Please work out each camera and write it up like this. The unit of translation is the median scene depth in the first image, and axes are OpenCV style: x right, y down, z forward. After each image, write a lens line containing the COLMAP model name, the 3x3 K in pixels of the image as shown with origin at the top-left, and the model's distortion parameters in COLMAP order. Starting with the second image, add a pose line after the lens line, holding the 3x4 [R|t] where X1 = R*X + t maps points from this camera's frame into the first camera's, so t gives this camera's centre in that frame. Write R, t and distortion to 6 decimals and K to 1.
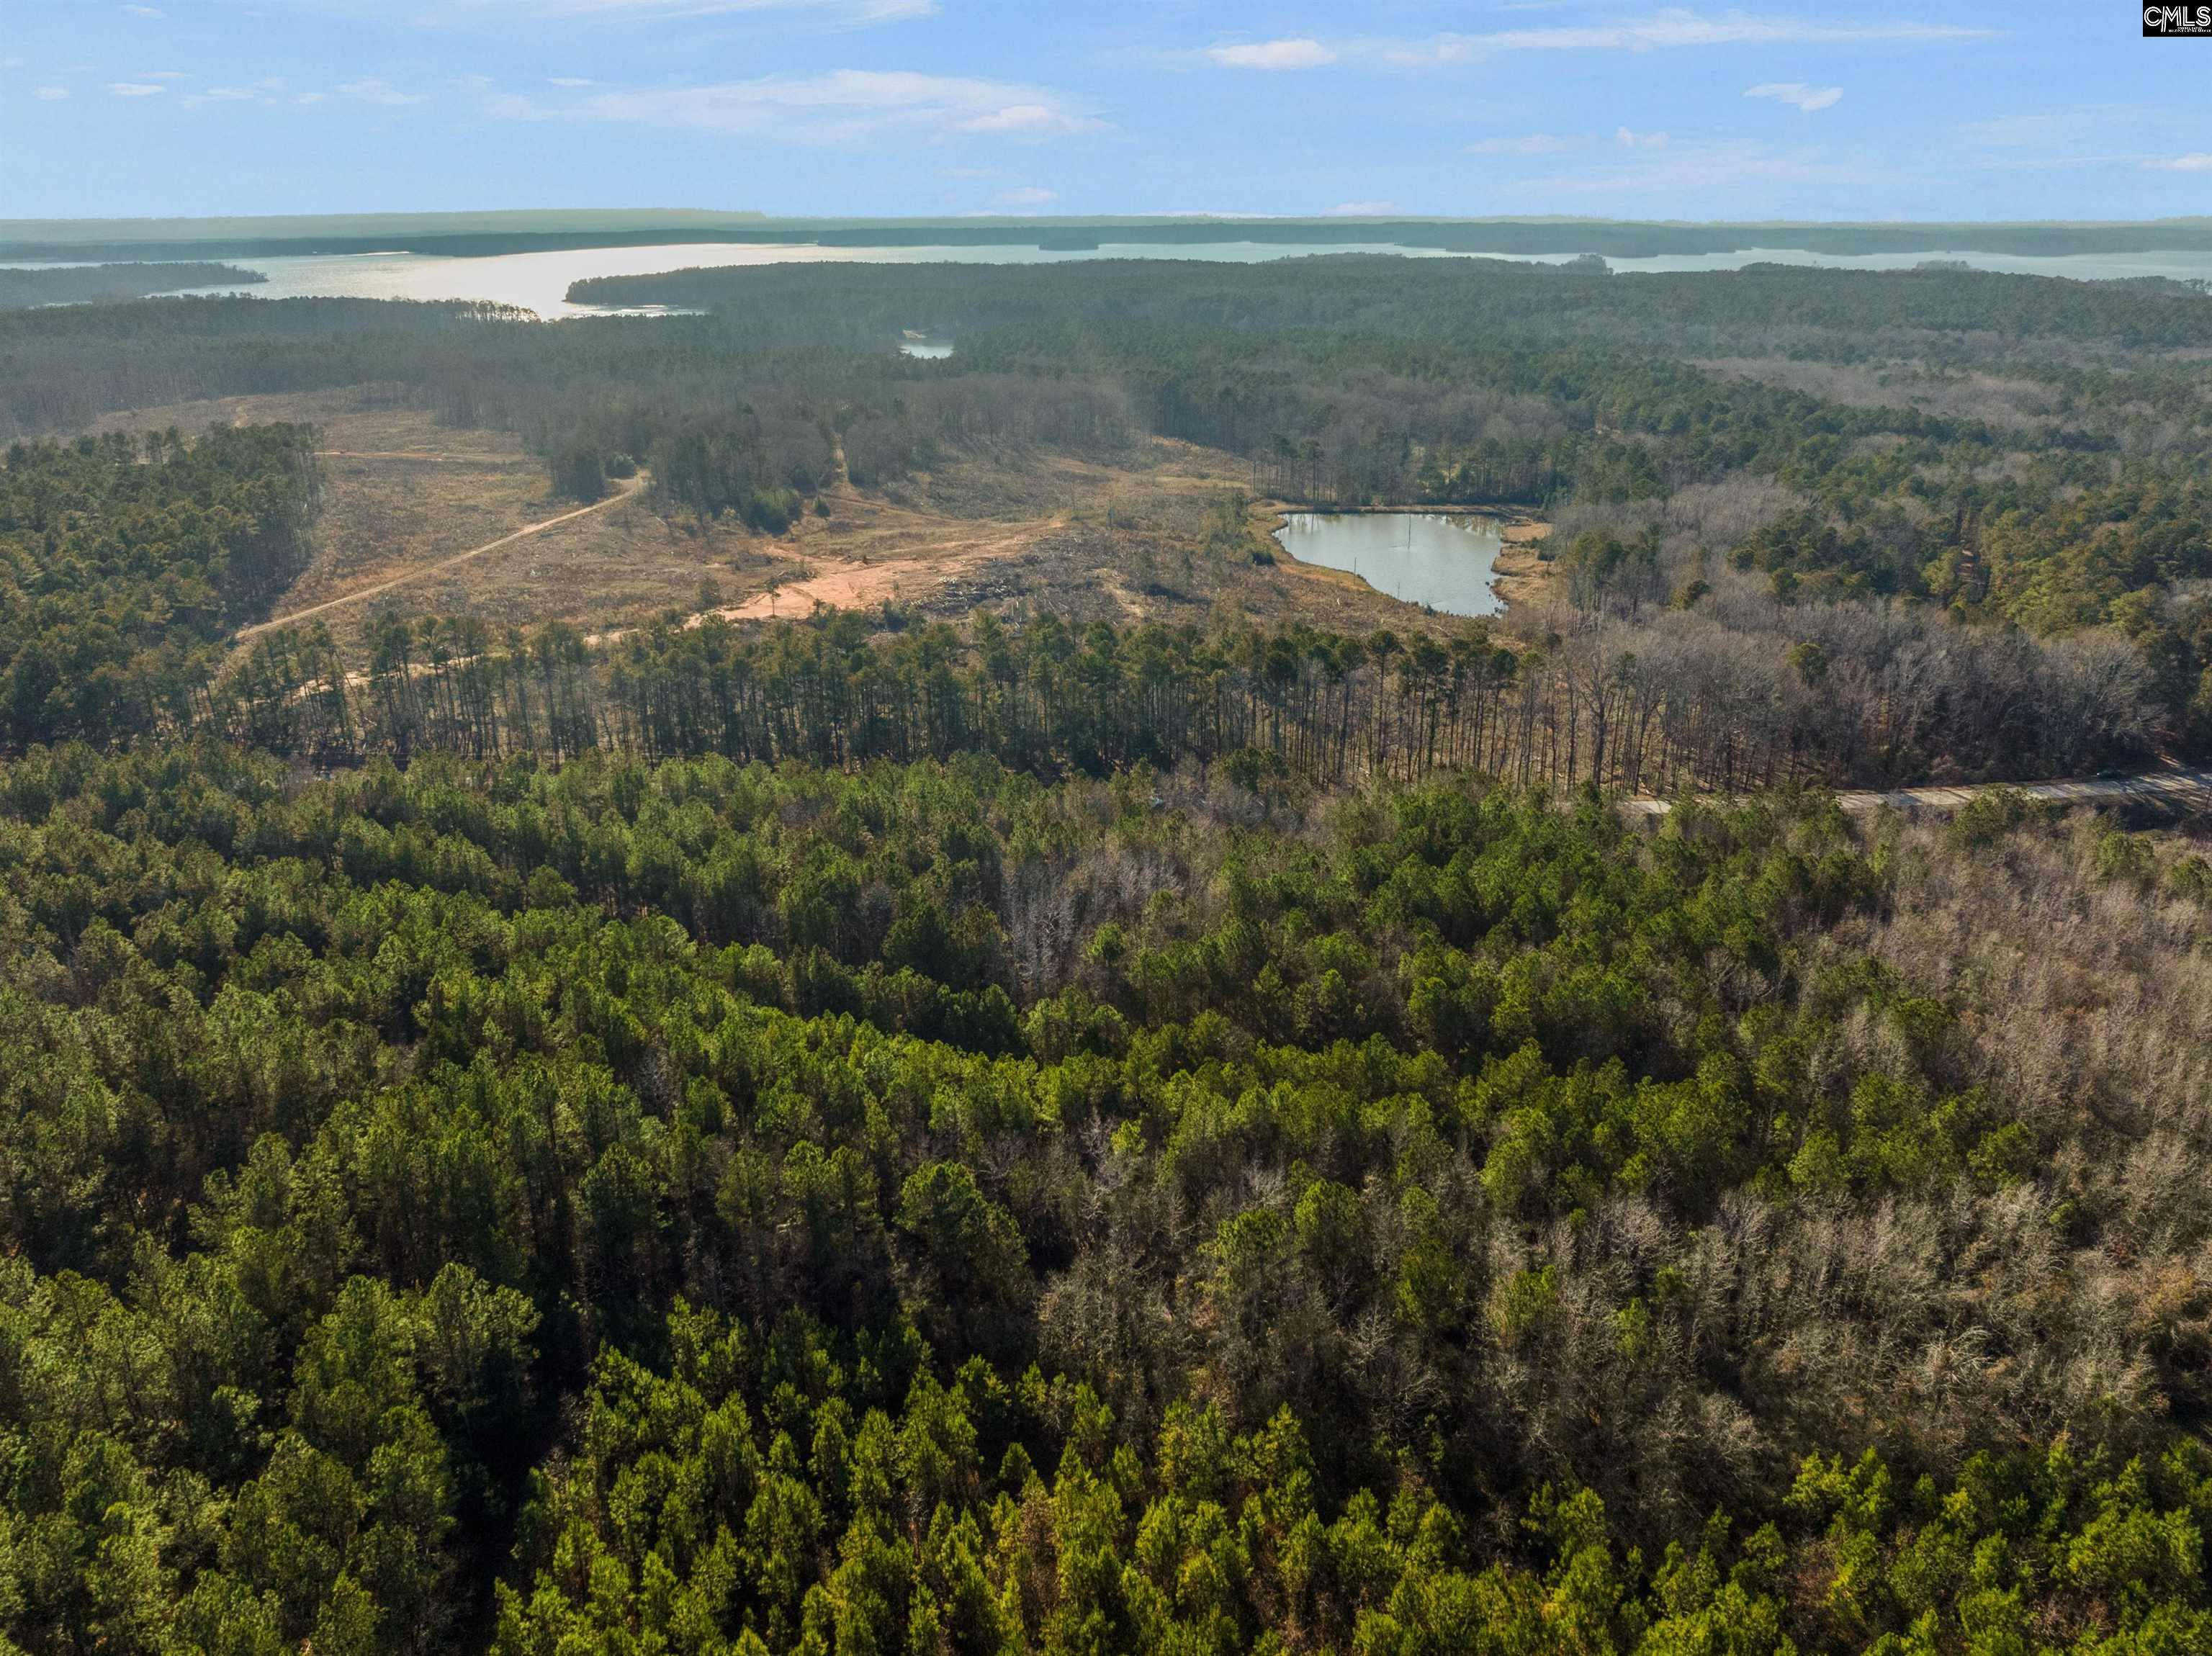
lens RADIAL K [[1546.5, 0, 1112.2], [0, 1546.5, 829.5], [0, 0, 1]] dist [-0.044898, 0.014745]
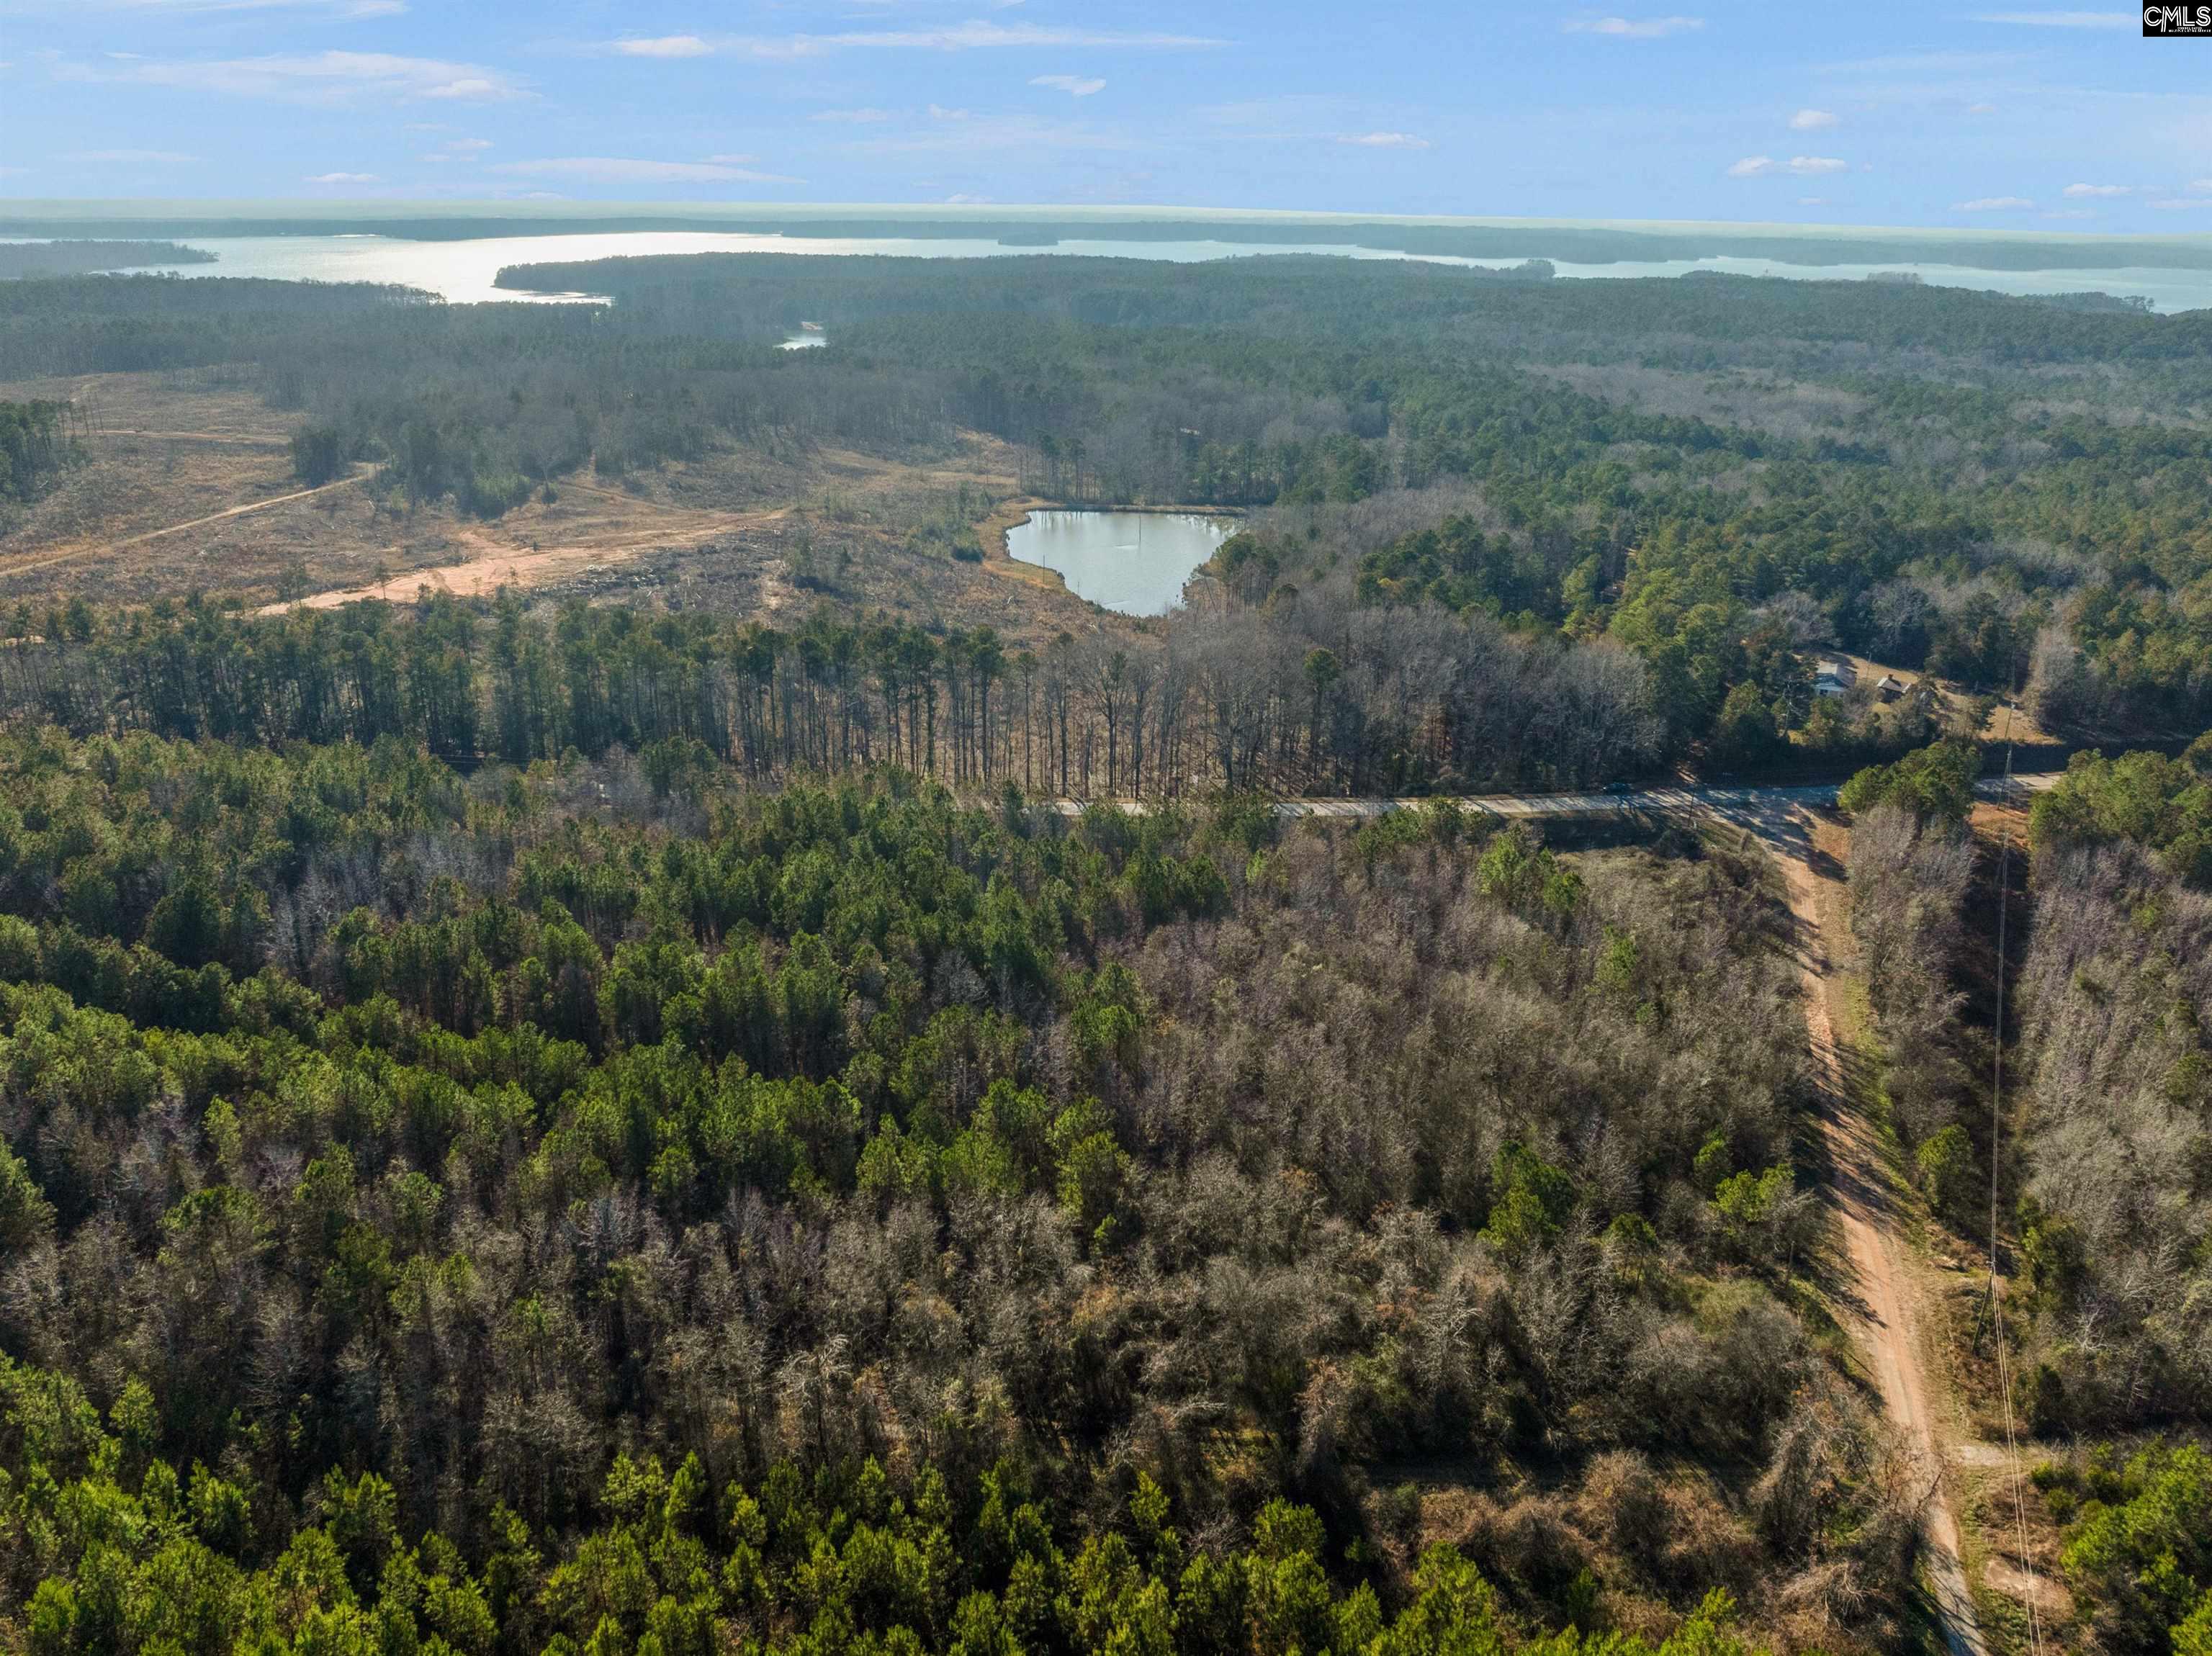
lens RADIAL K [[1546.5, 0, 1056.2], [0, 1546.5, 818.2], [0, 0, 1]] dist [-0.044898, 0.014745]
pose [[0.999400, 0.026918, -0.021800, 0.175554], [-0.027011, 0.999627, -0.004005, -0.001875], [0.021684, 0.004591, 0.999754, 0.001019]]
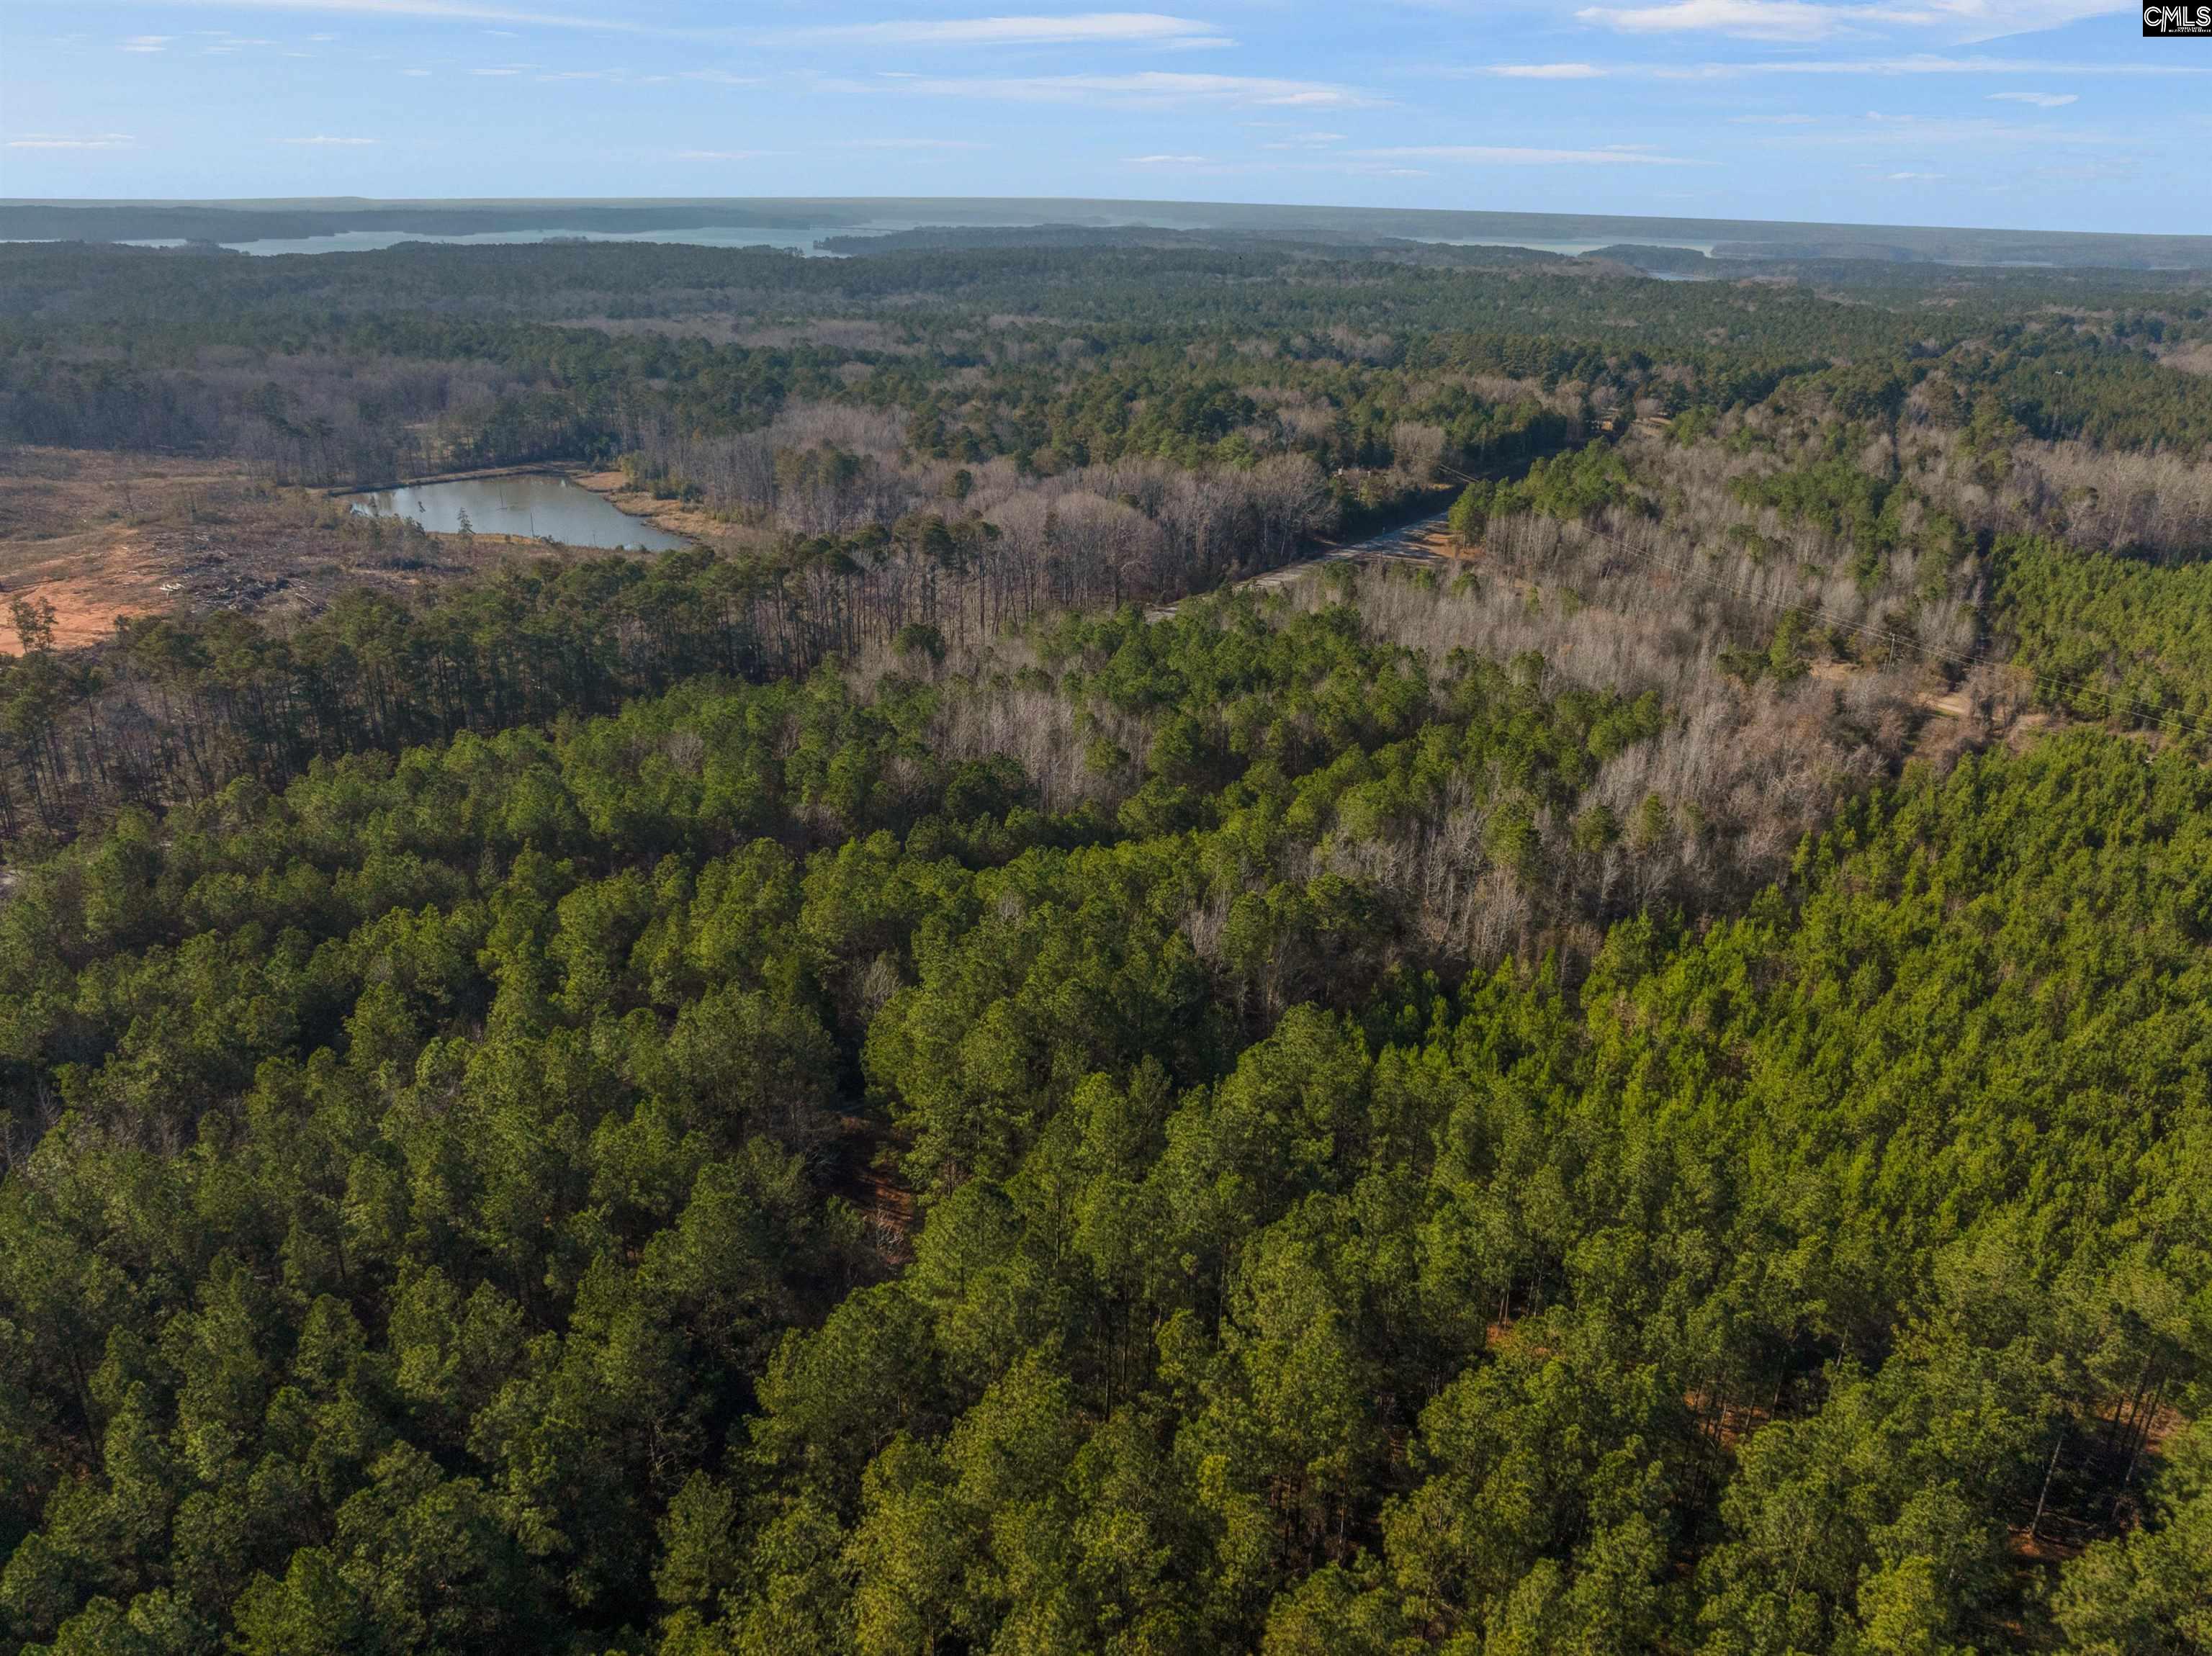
lens RADIAL K [[1546.5, 0, 1109.6], [0, 1546.5, 831.0], [0, 0, 1]] dist [-0.044898, 0.014745]
pose [[0.680486, -0.262452, 0.684147, -0.294404], [0.254733, 0.960153, 0.114964, -0.001105], [-0.687059, 0.096043, 0.720226, 0.061461]]
